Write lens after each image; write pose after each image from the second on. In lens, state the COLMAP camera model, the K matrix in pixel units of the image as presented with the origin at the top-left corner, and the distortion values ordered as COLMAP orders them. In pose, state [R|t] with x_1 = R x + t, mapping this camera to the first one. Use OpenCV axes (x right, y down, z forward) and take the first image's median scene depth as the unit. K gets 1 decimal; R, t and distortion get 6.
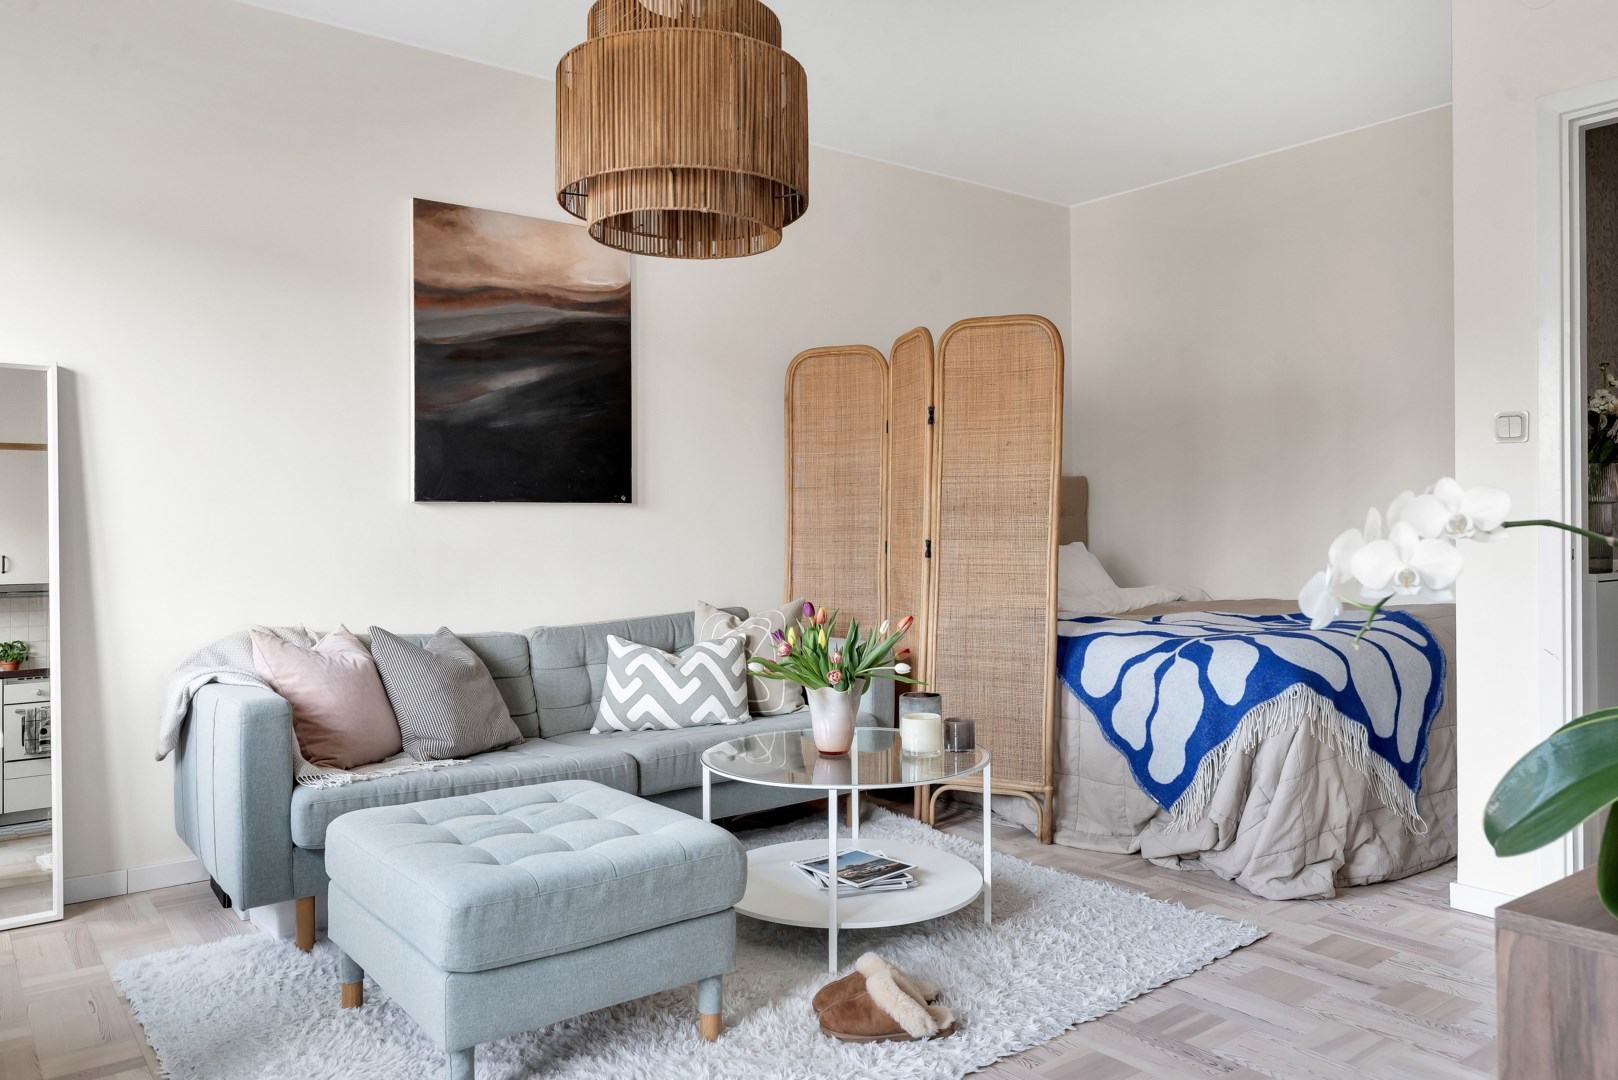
lens RADIAL K [[1099.7, 0, 834.7], [0, 1099.7, 537.7], [0, 0, 1]] dist [-0.001304, 0.000354]
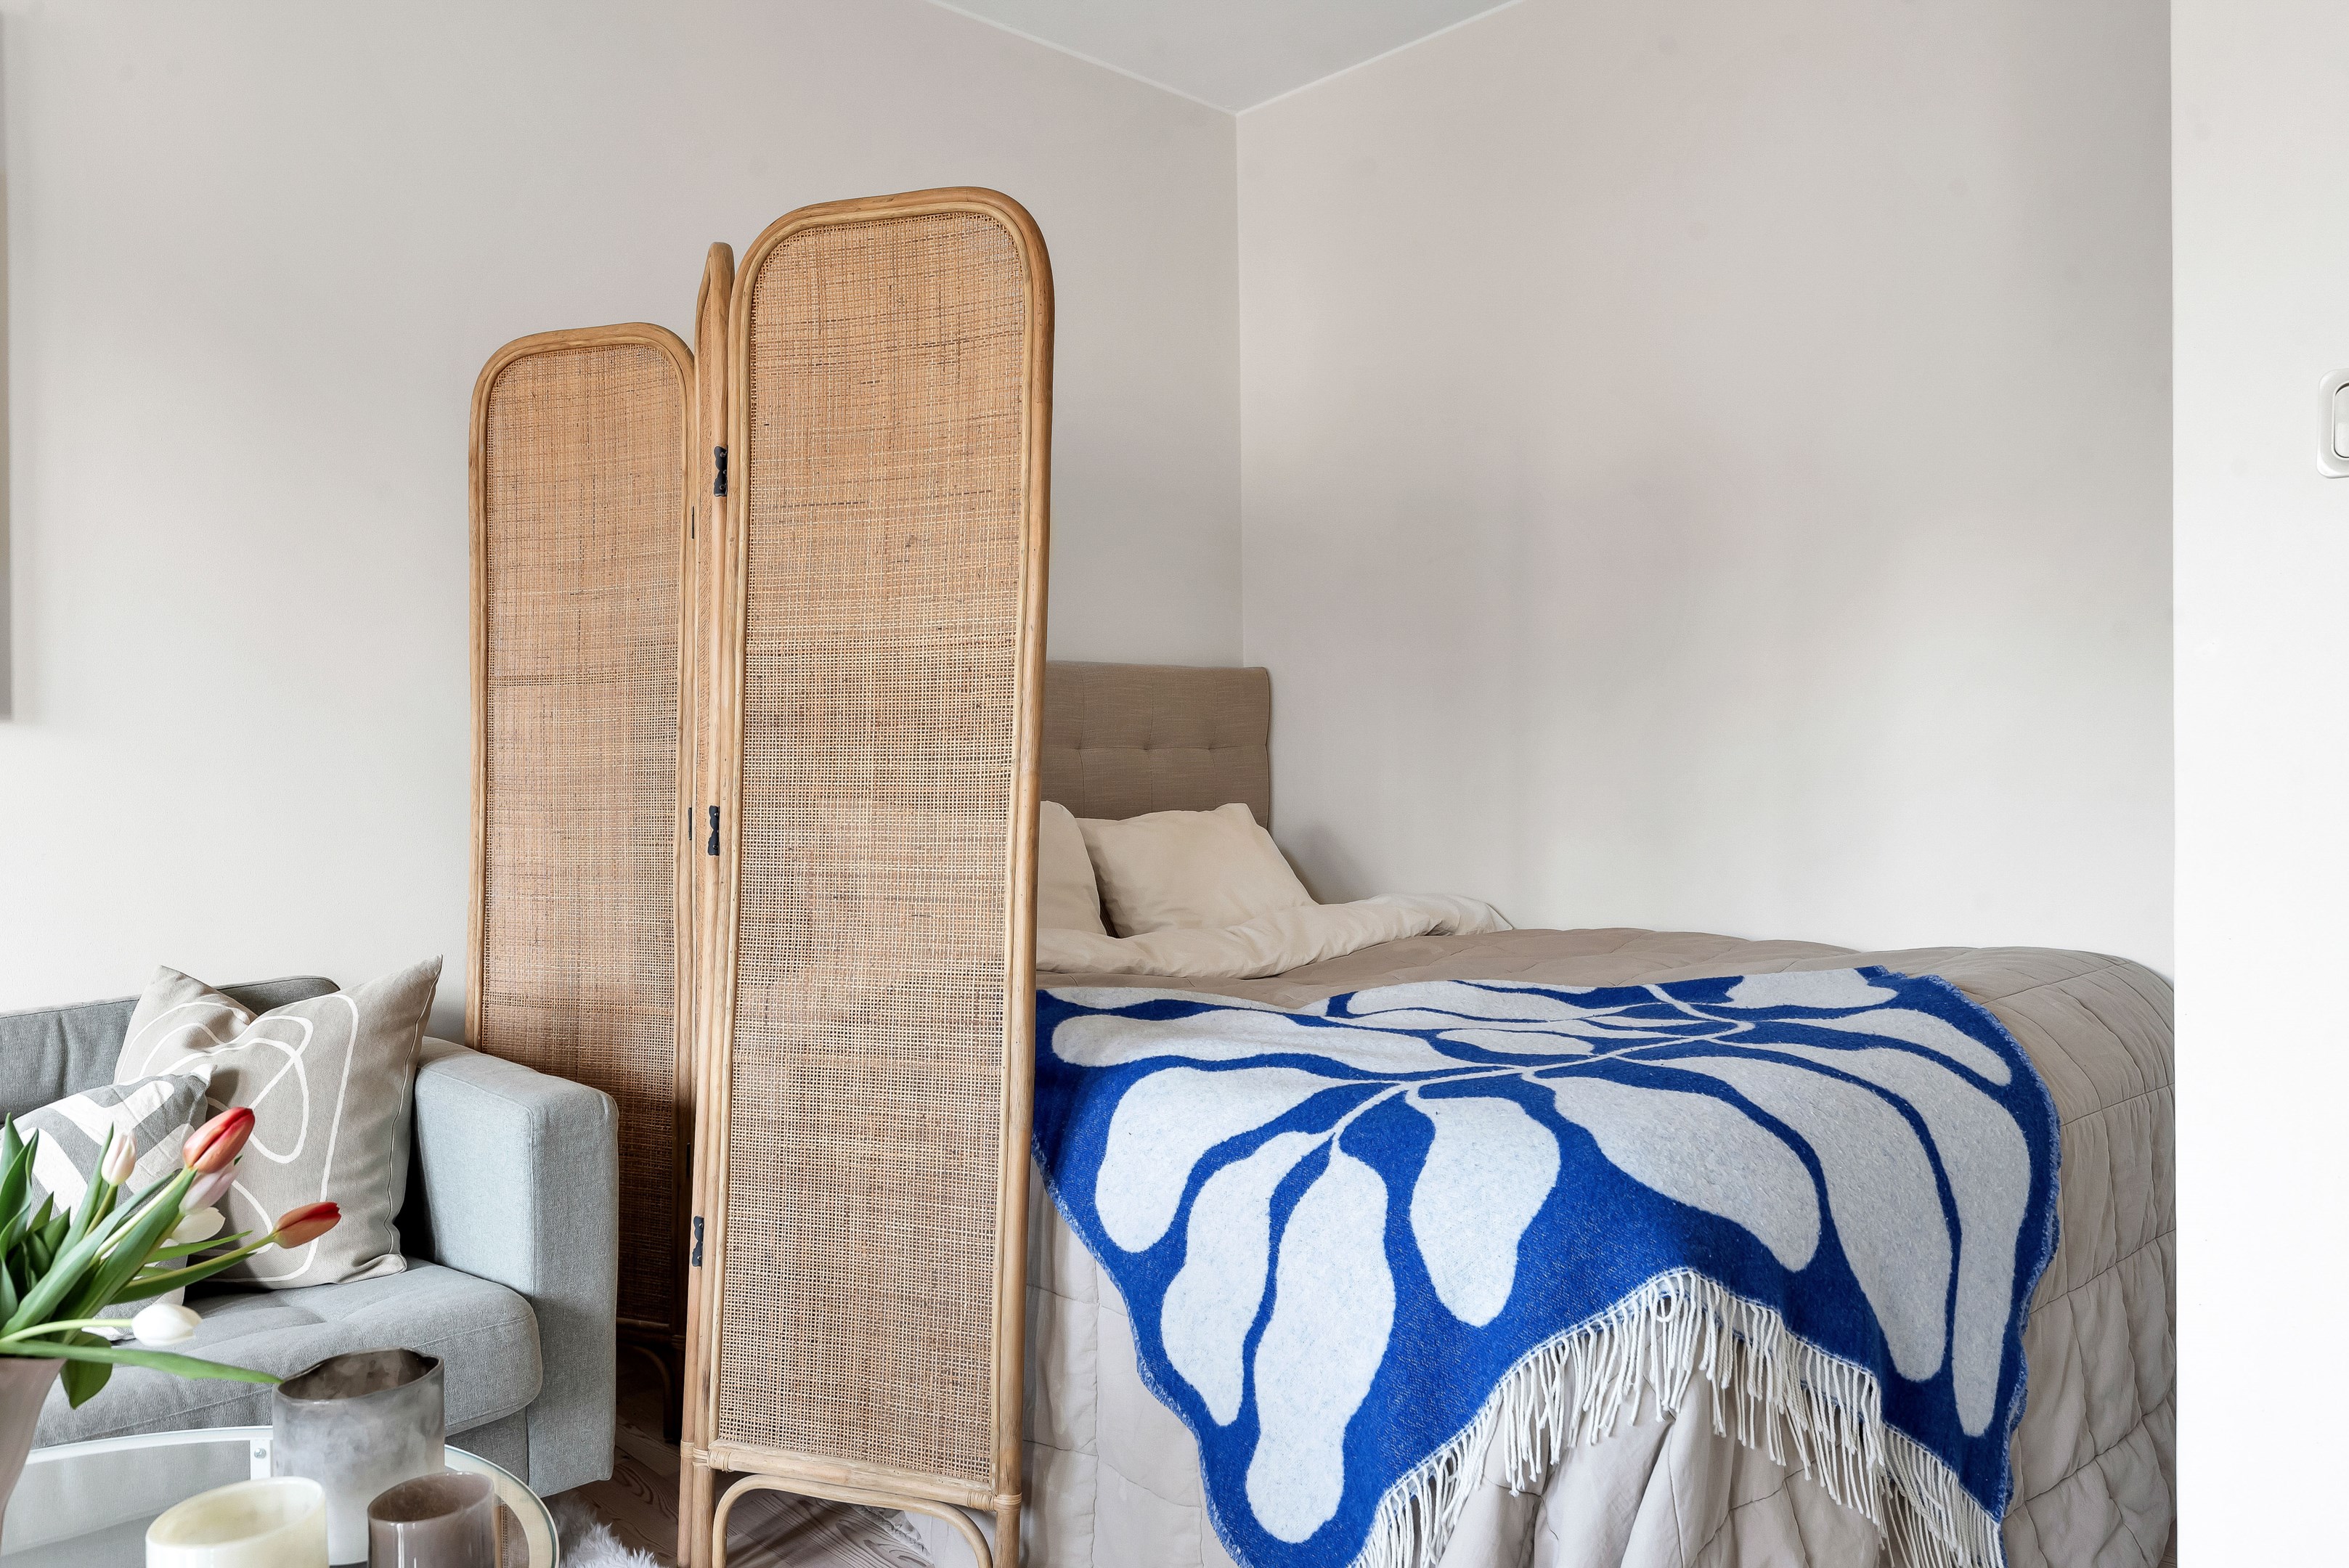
lens RADIAL K [[1581.8, 0, 1195.2], [0, 1581.8, 788.5], [0, 0, 1]] dist [-0.013535, 0.001044]
pose [[0.996185, -0.003389, 0.087202, 0.246575], [0.003547, 0.999992, -0.001662, -0.003071], [-0.087195, 0.001965, 0.996189, 0.563169]]
